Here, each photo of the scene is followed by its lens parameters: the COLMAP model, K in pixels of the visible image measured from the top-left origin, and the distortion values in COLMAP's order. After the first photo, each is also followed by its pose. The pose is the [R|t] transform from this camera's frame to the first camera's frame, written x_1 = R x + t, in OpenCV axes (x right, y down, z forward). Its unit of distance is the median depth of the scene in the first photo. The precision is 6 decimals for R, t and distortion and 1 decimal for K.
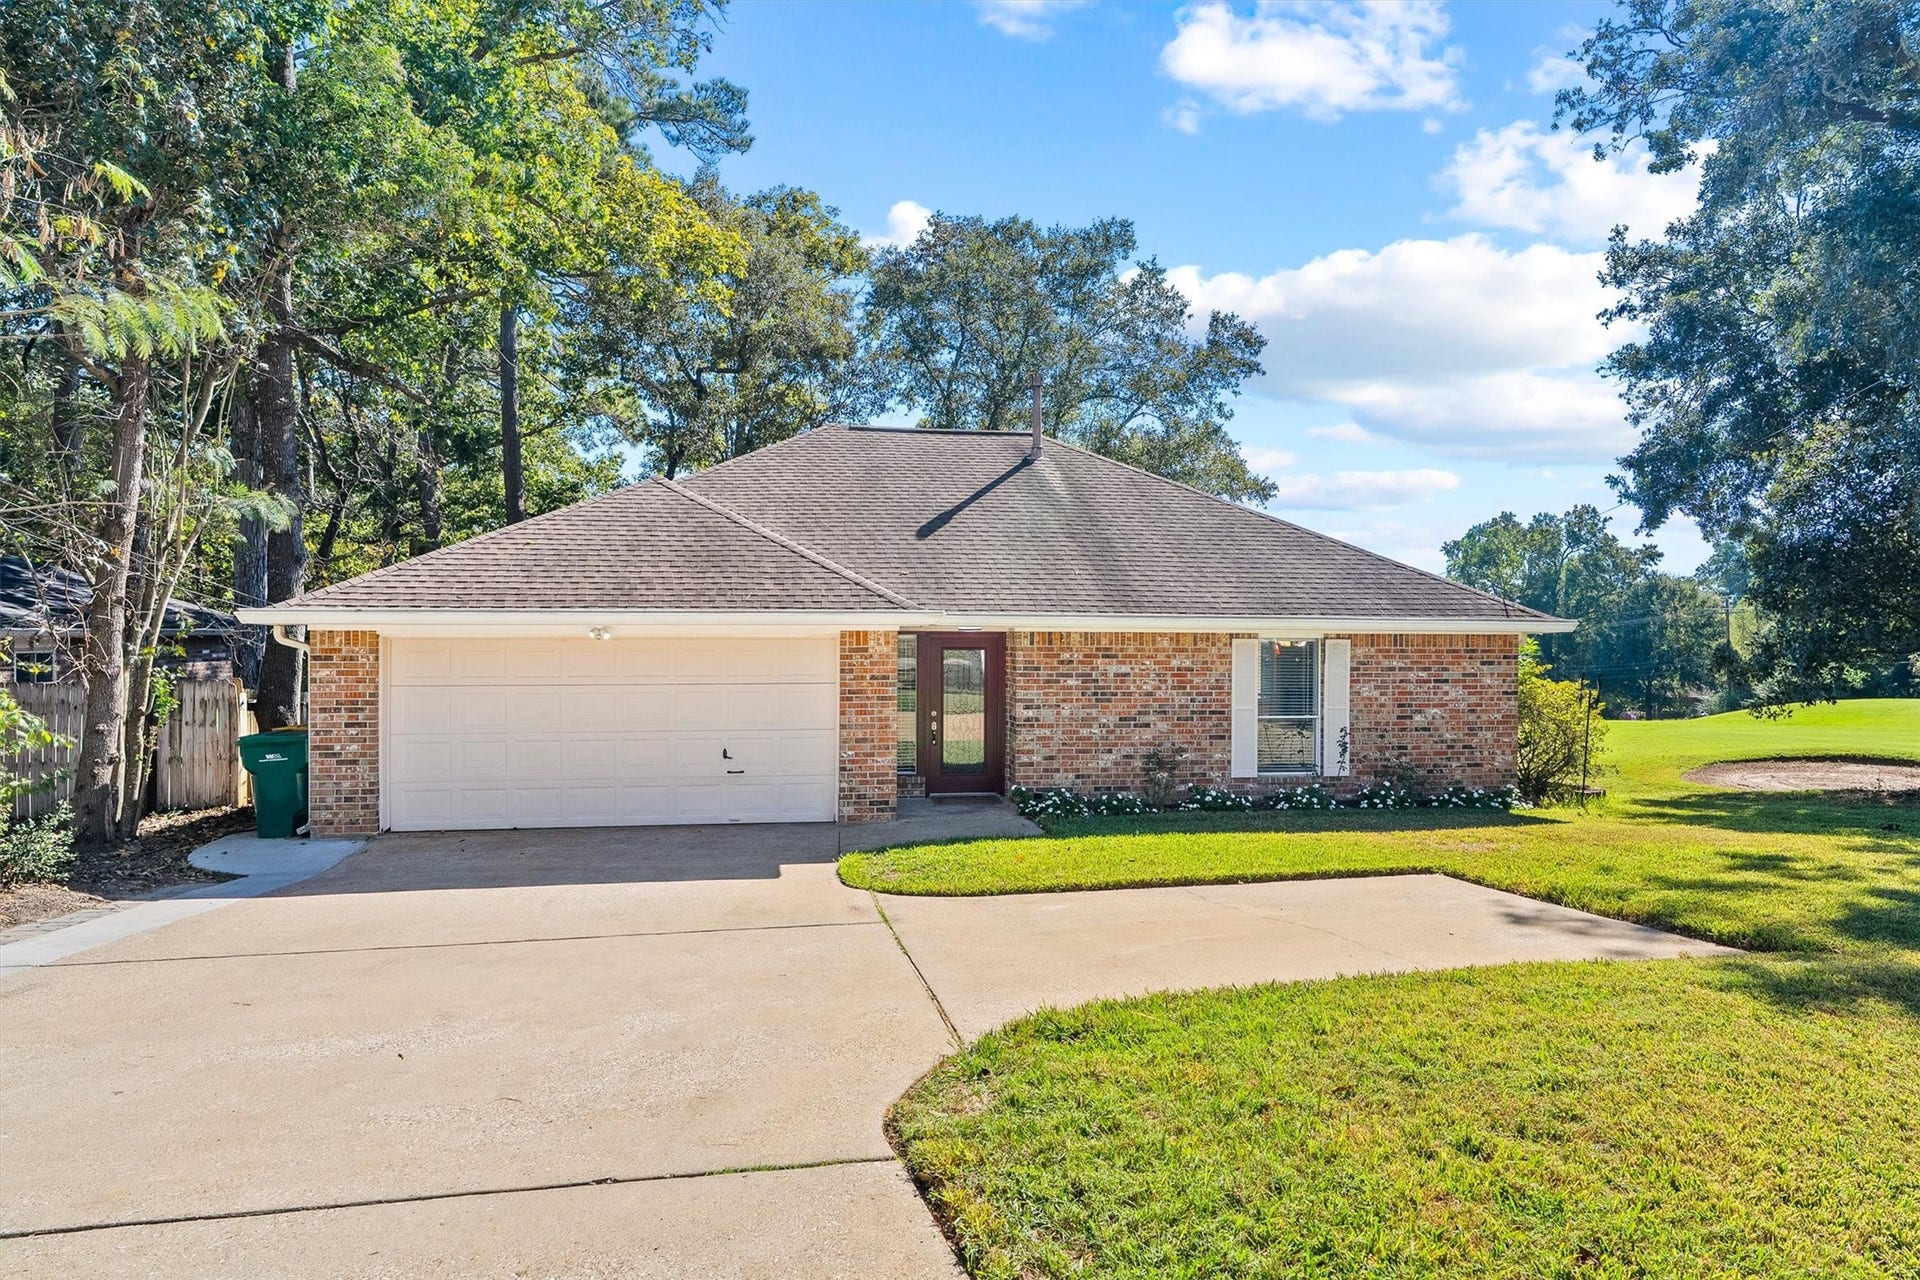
lens RADIAL K [[1033.9, 0, 965.6], [0, 1033.9, 648.5], [0, 0, 1]] dist [-0.023793, 0.003410]
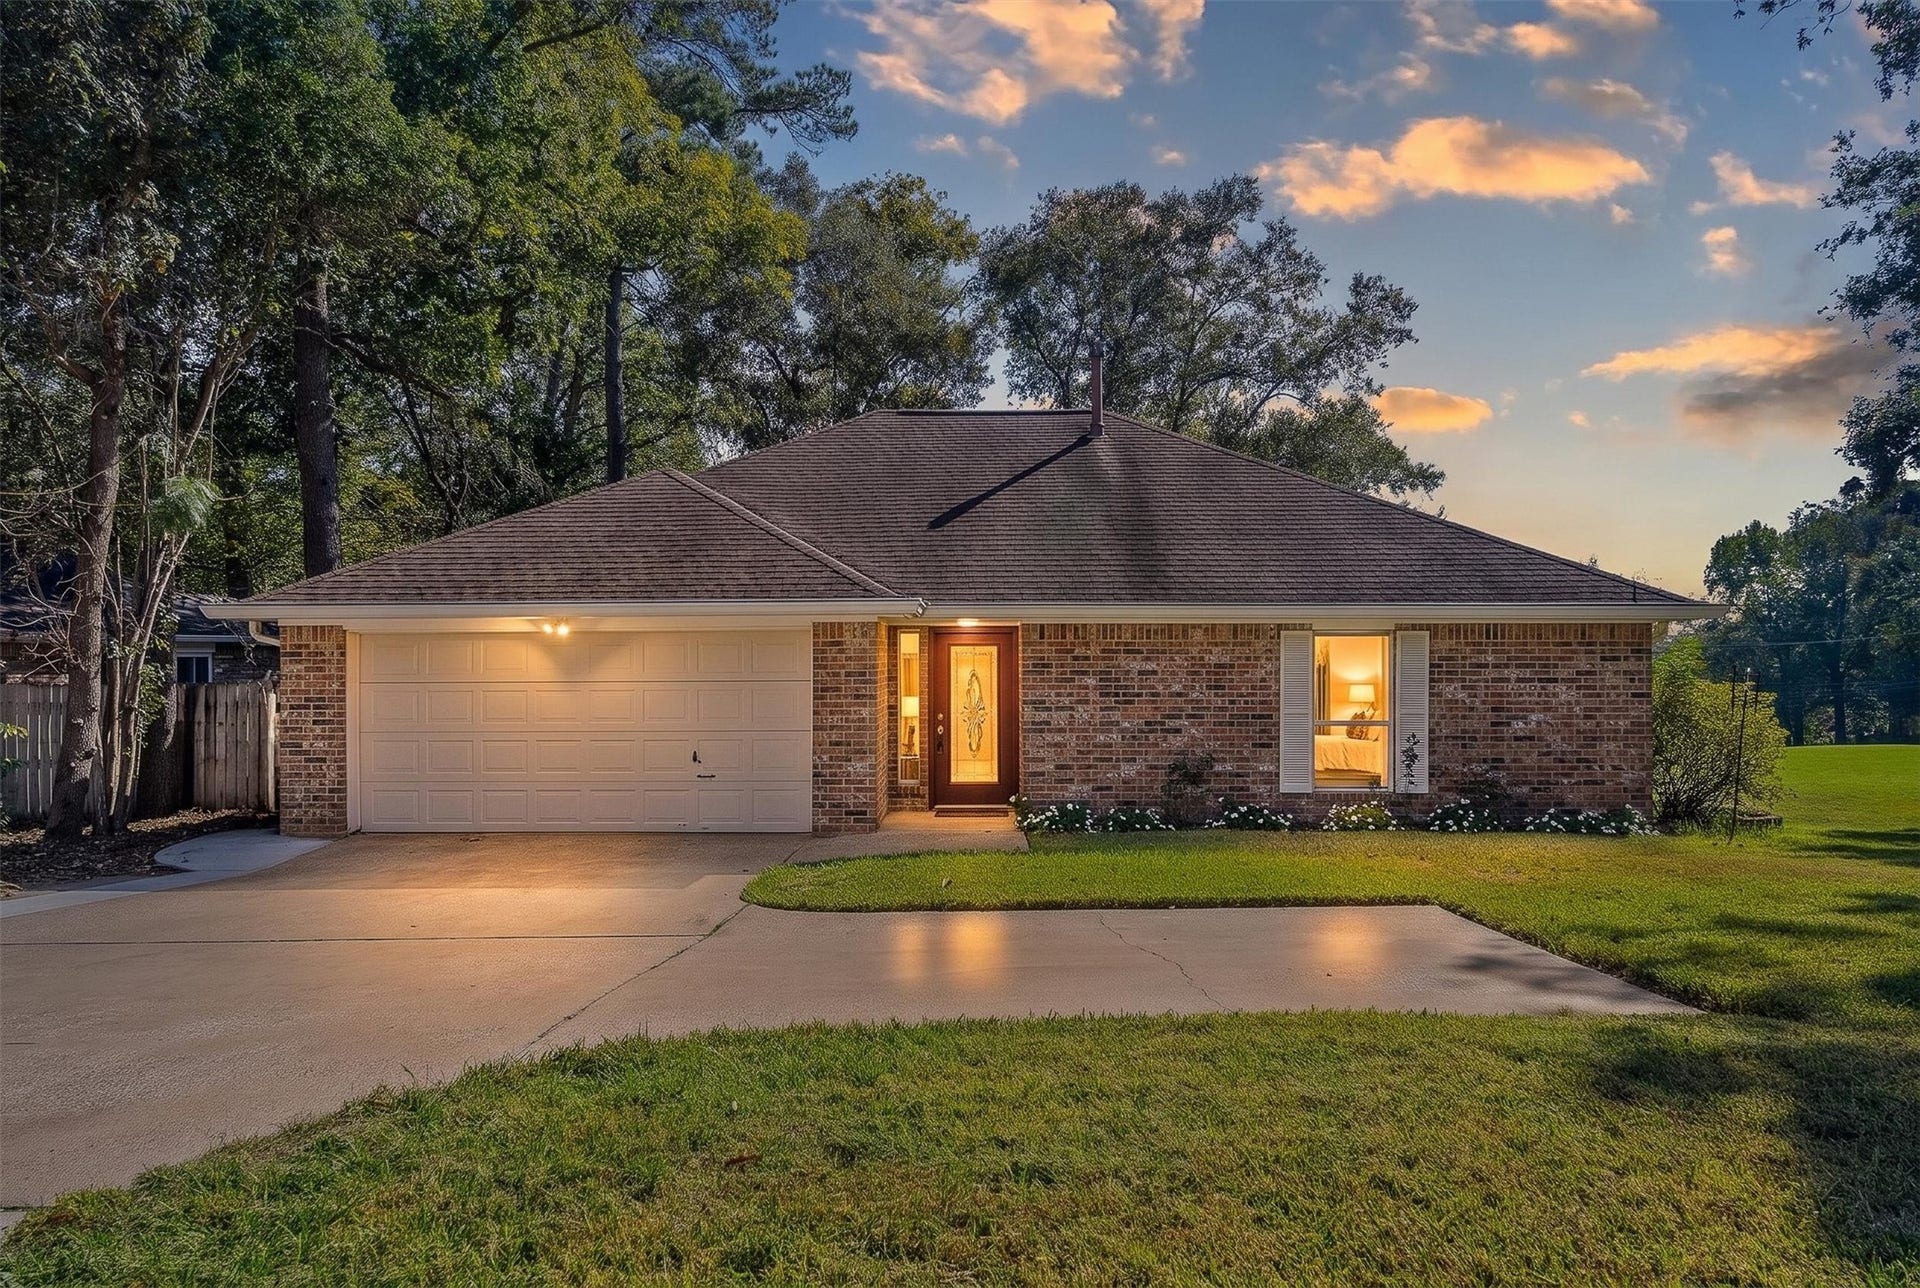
lens RADIAL K [[1085.6, 0, 1007.5], [0, 1085.6, 666.4], [0, 0, 1]] dist [-0.019490, -0.000786]
pose [[0.986515, -0.004596, -0.163604, 0.184754], [0.003866, 0.999981, -0.004783, 0.024093], [0.163623, 0.004087, 0.986515, 0.075908]]
